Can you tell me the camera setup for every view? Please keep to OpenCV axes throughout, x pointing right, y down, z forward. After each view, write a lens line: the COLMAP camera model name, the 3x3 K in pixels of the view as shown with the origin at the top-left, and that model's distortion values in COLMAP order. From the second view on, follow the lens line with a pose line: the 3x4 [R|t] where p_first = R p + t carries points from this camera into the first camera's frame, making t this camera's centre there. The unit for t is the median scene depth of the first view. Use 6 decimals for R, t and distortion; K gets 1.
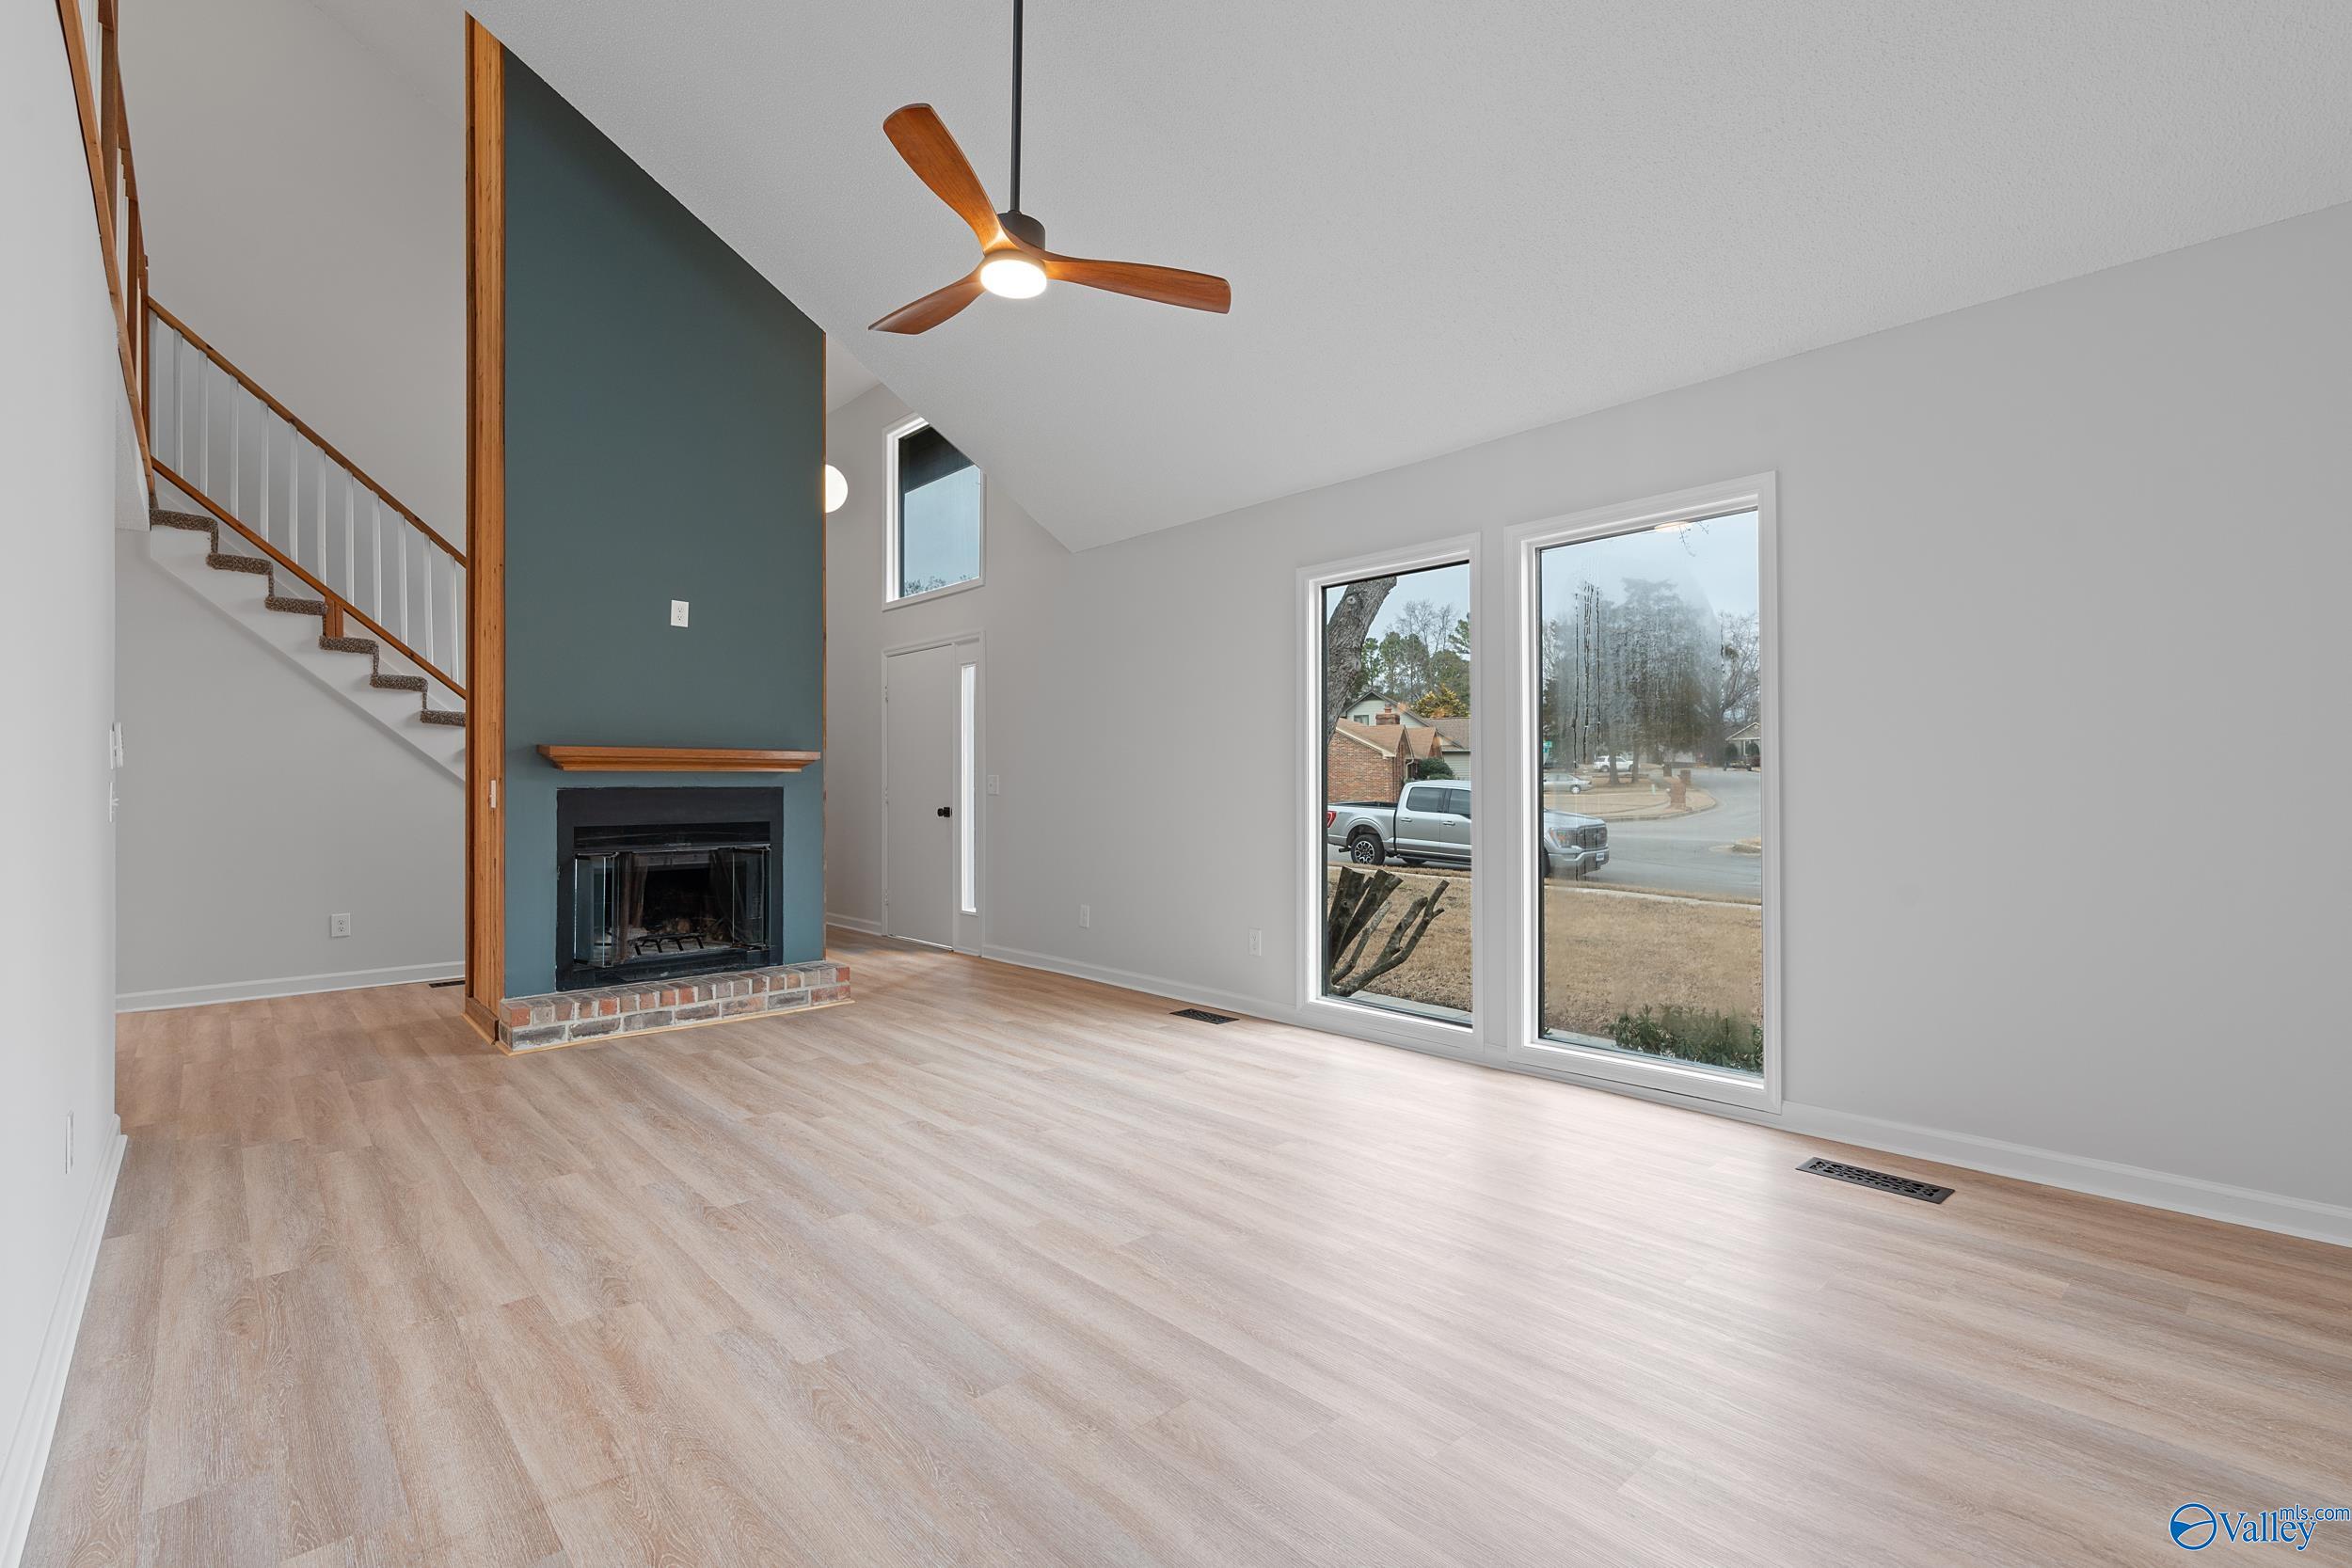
lens RADIAL K [[1055.9, 0, 1185.8], [0, 1055.9, 777.8], [0, 0, 1]] dist [-0.008618, 0.002813]
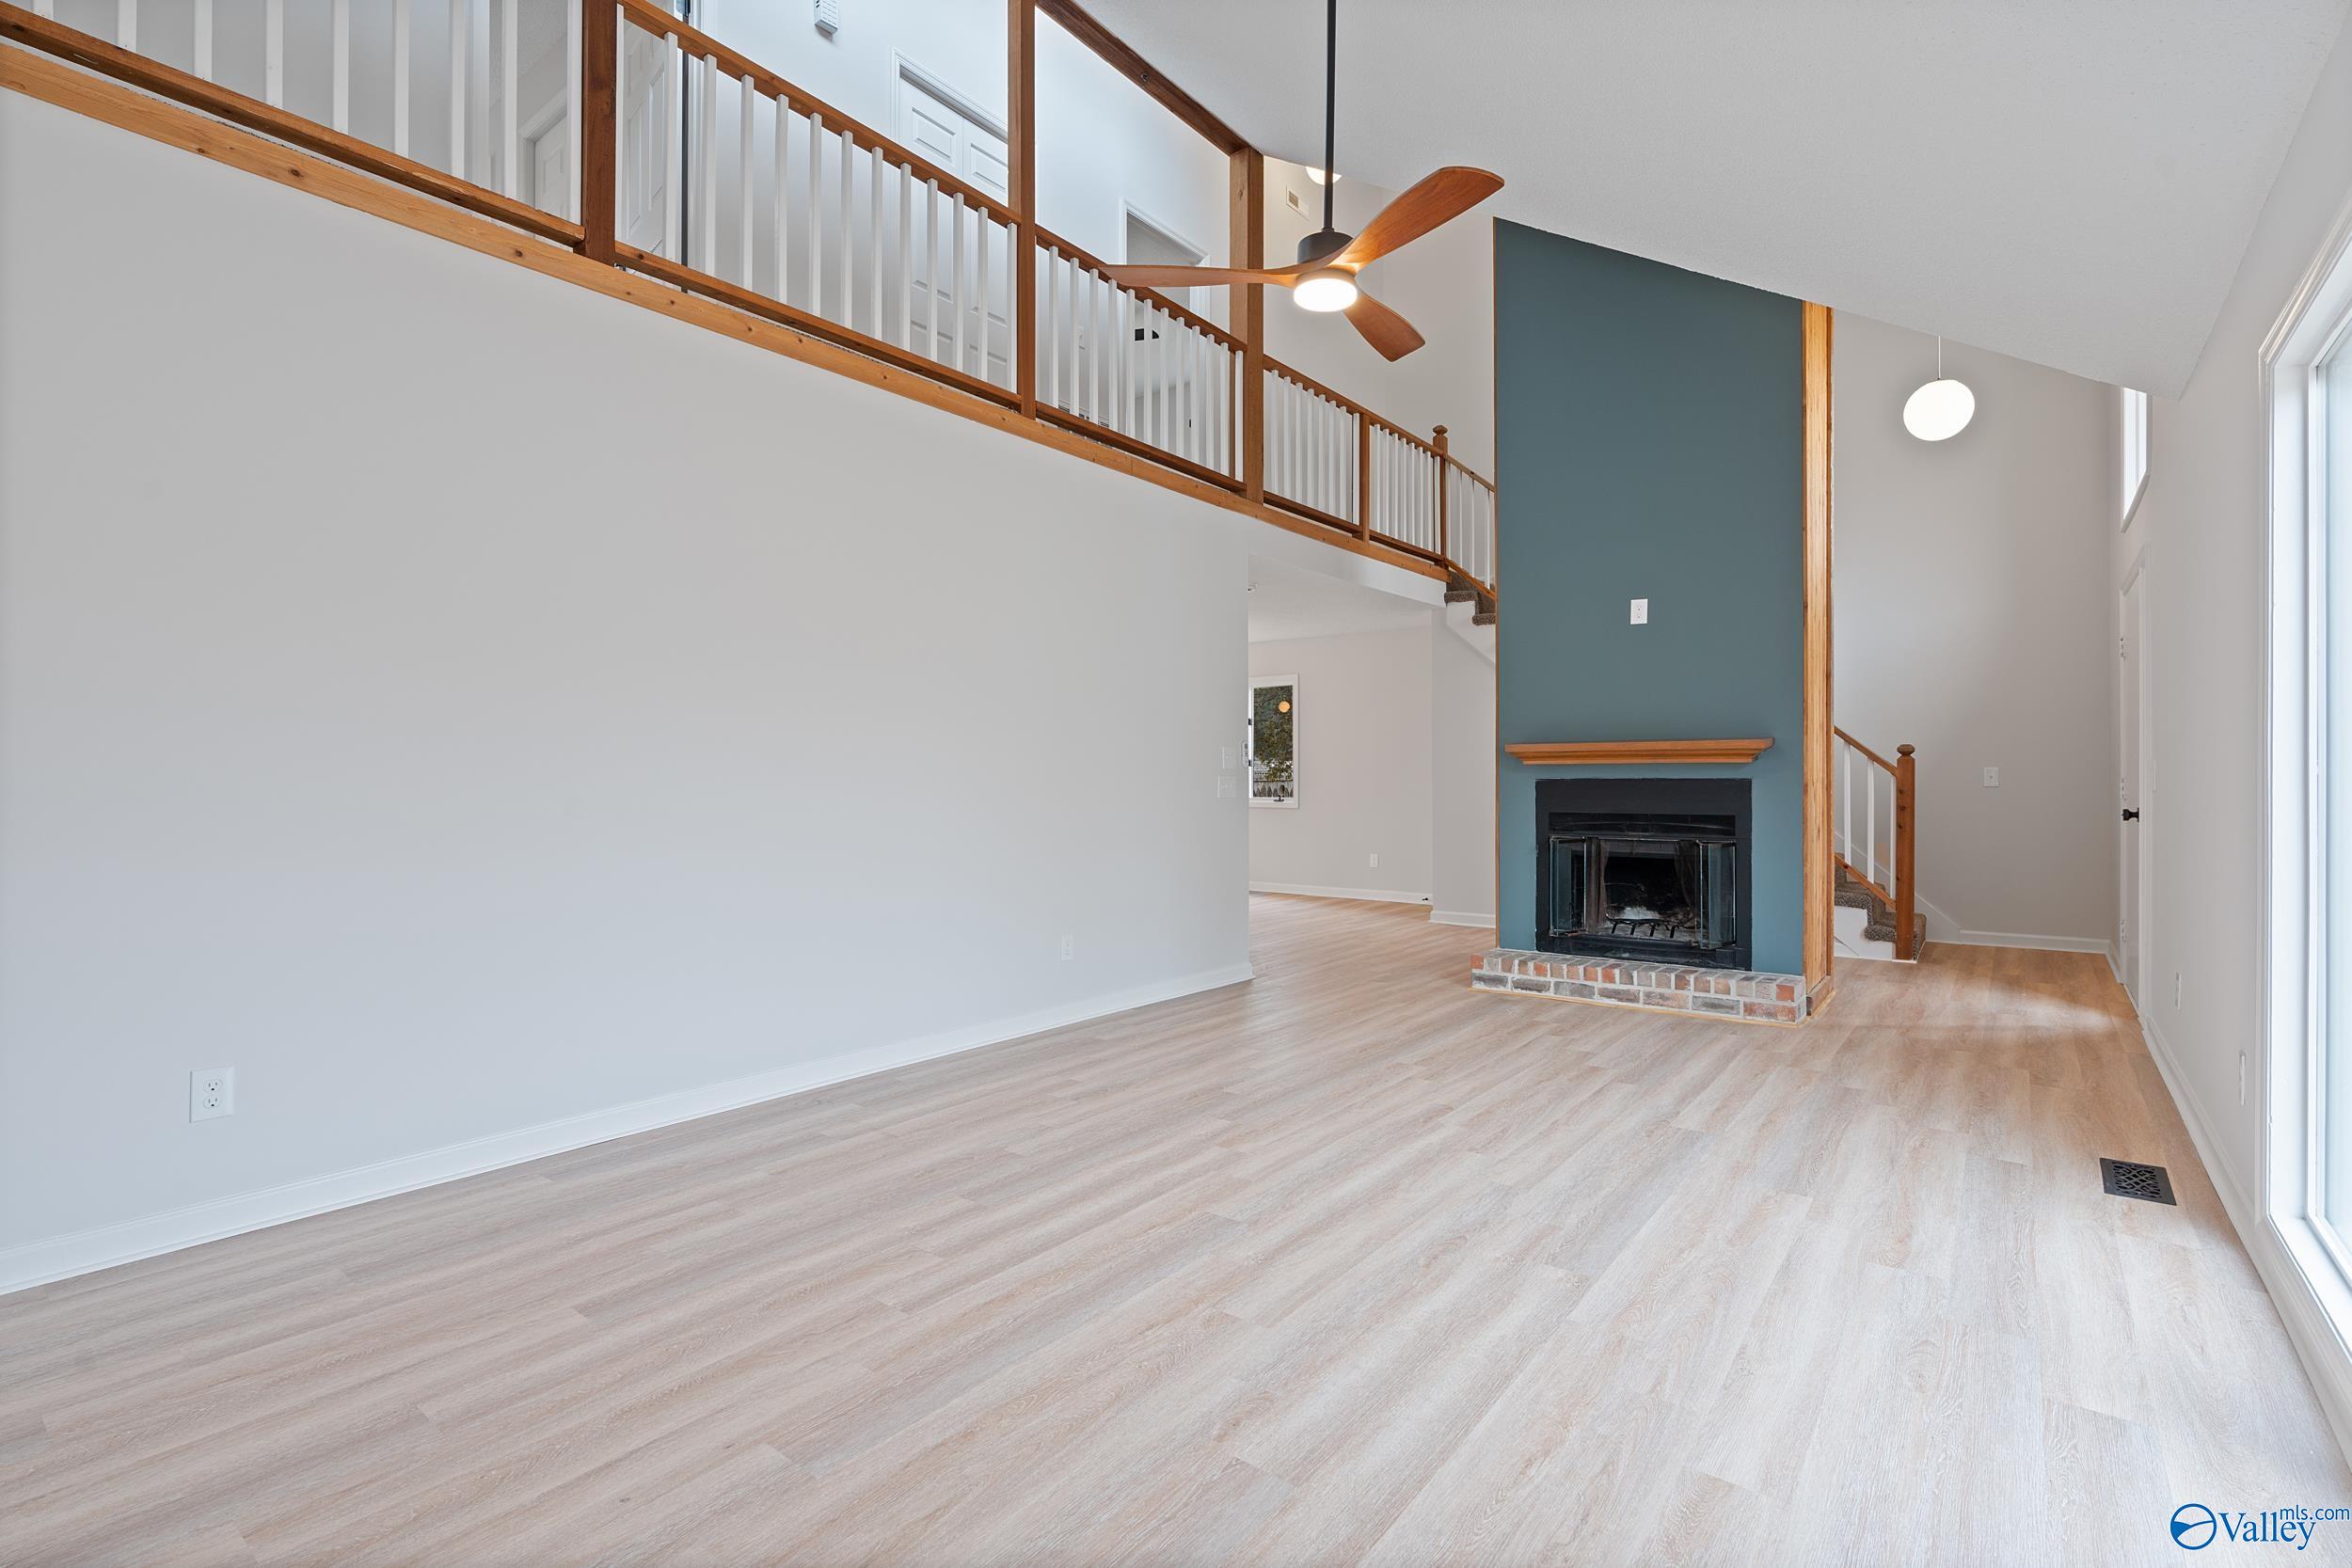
lens RADIAL K [[1055.9, 0, 1186.1], [0, 1055.9, 784.5], [0, 0, 1]] dist [-0.008618, 0.002813]
pose [[0.184641, 0.010515, -0.982750, 0.520287], [0.009233, 0.999880, 0.012433, -0.002703], [0.982763, -0.011369, 0.184522, 0.414989]]
